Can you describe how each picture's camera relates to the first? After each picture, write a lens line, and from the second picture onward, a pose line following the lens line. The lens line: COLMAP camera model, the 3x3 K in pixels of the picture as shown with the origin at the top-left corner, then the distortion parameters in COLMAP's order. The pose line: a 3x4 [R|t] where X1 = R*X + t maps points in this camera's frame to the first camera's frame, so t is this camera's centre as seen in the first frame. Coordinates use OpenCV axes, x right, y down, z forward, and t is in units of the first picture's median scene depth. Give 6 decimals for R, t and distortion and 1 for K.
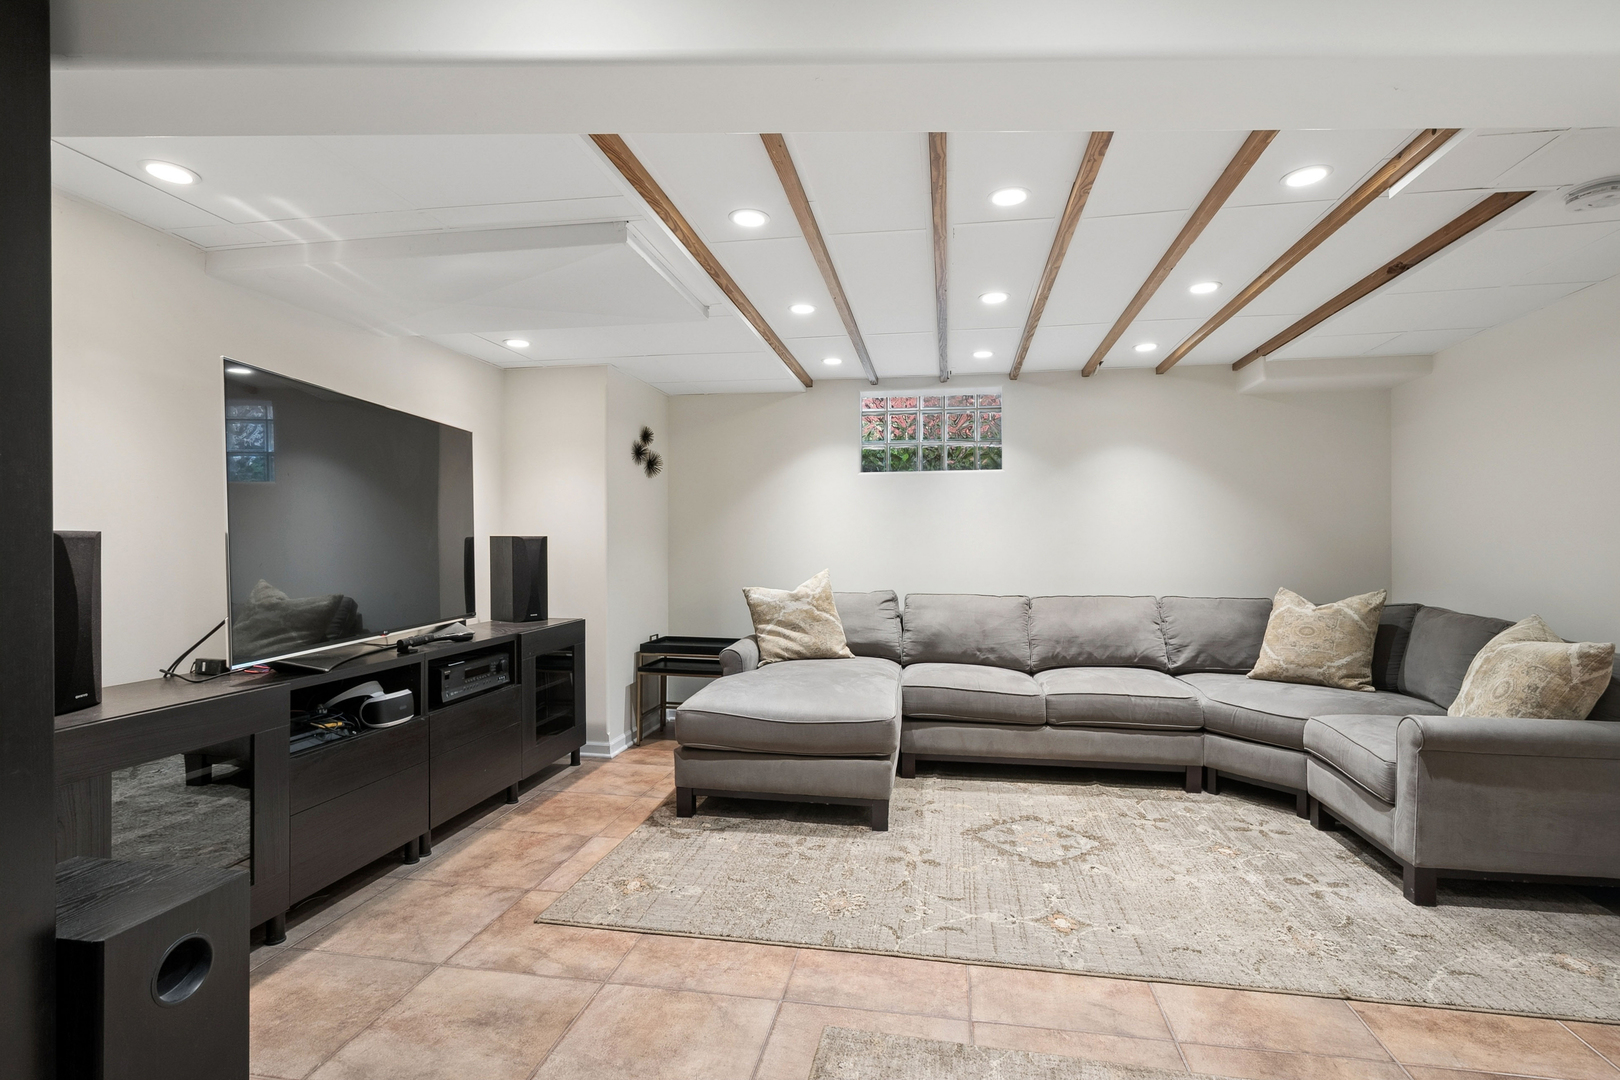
lens RADIAL K [[788.5, 0, 814.3], [0, 788.5, 542.5], [0, 0, 1]] dist [-0.004036, -0.001070]
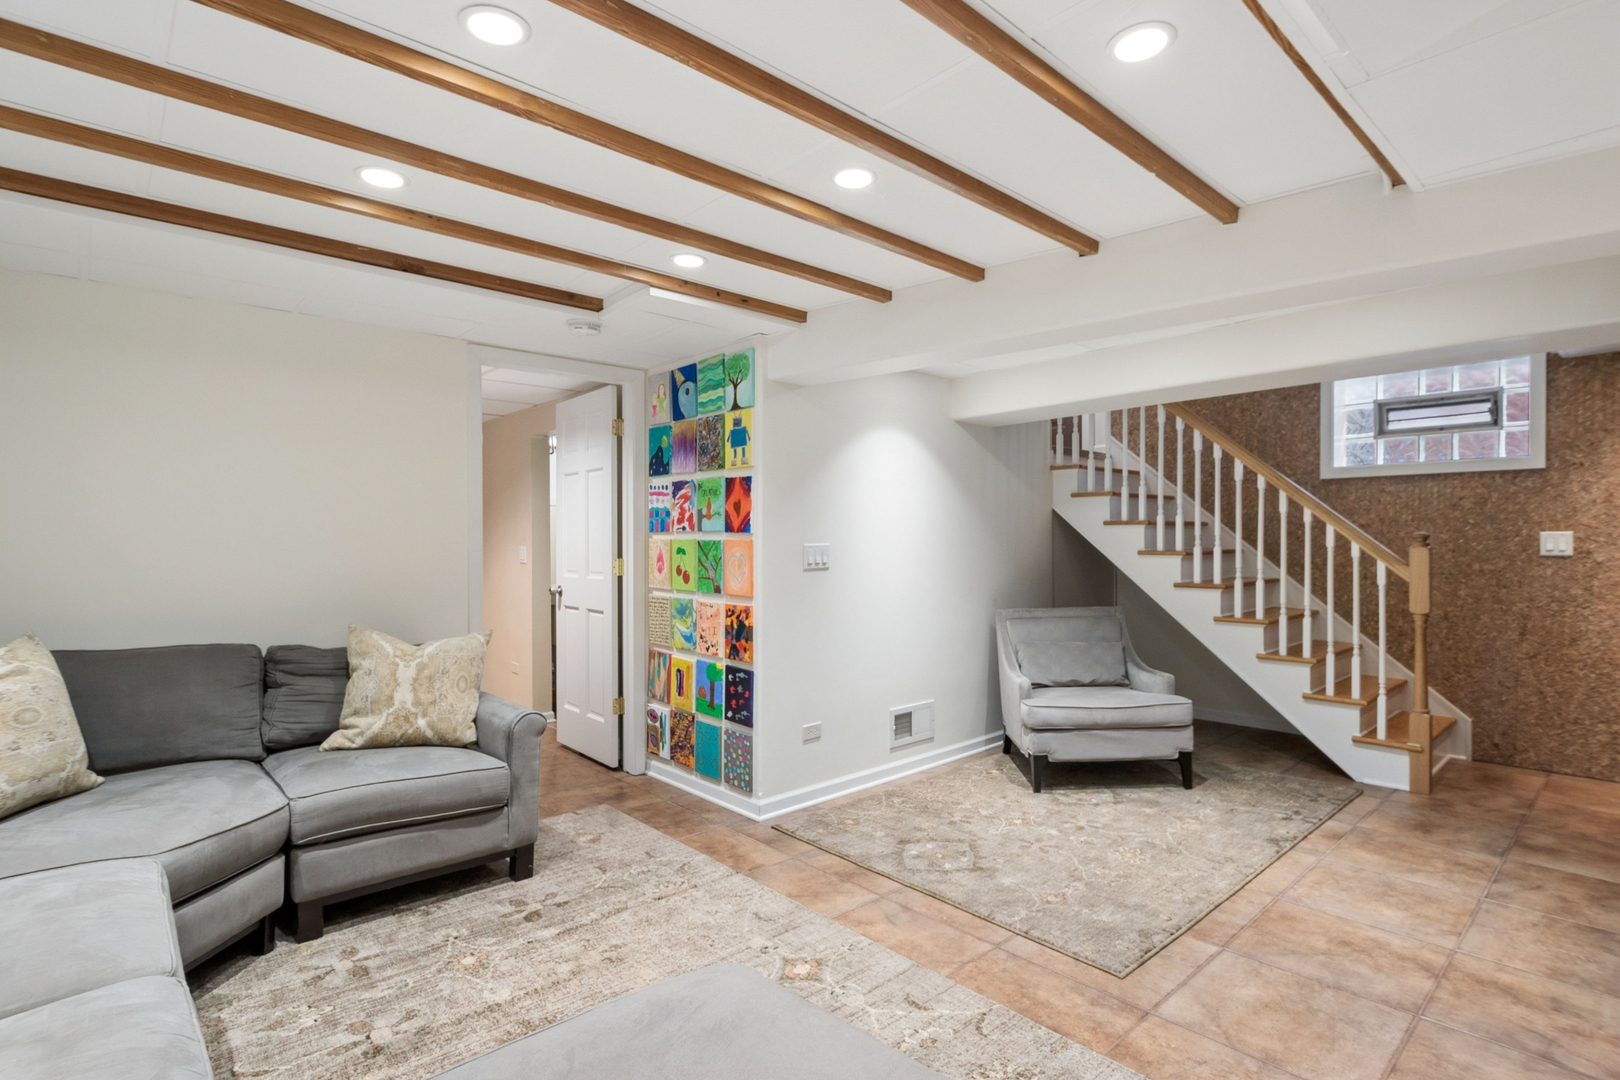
lens RADIAL K [[788.5, 0, 819.7], [0, 788.5, 545.8], [0, 0, 1]] dist [-0.004036, -0.001070]
pose [[-0.789056, 0.001292, 0.614320, -0.247982], [-0.000083, 0.999998, -0.002210, -0.013842], [-0.614321, -0.001795, -0.789054, 1.557209]]
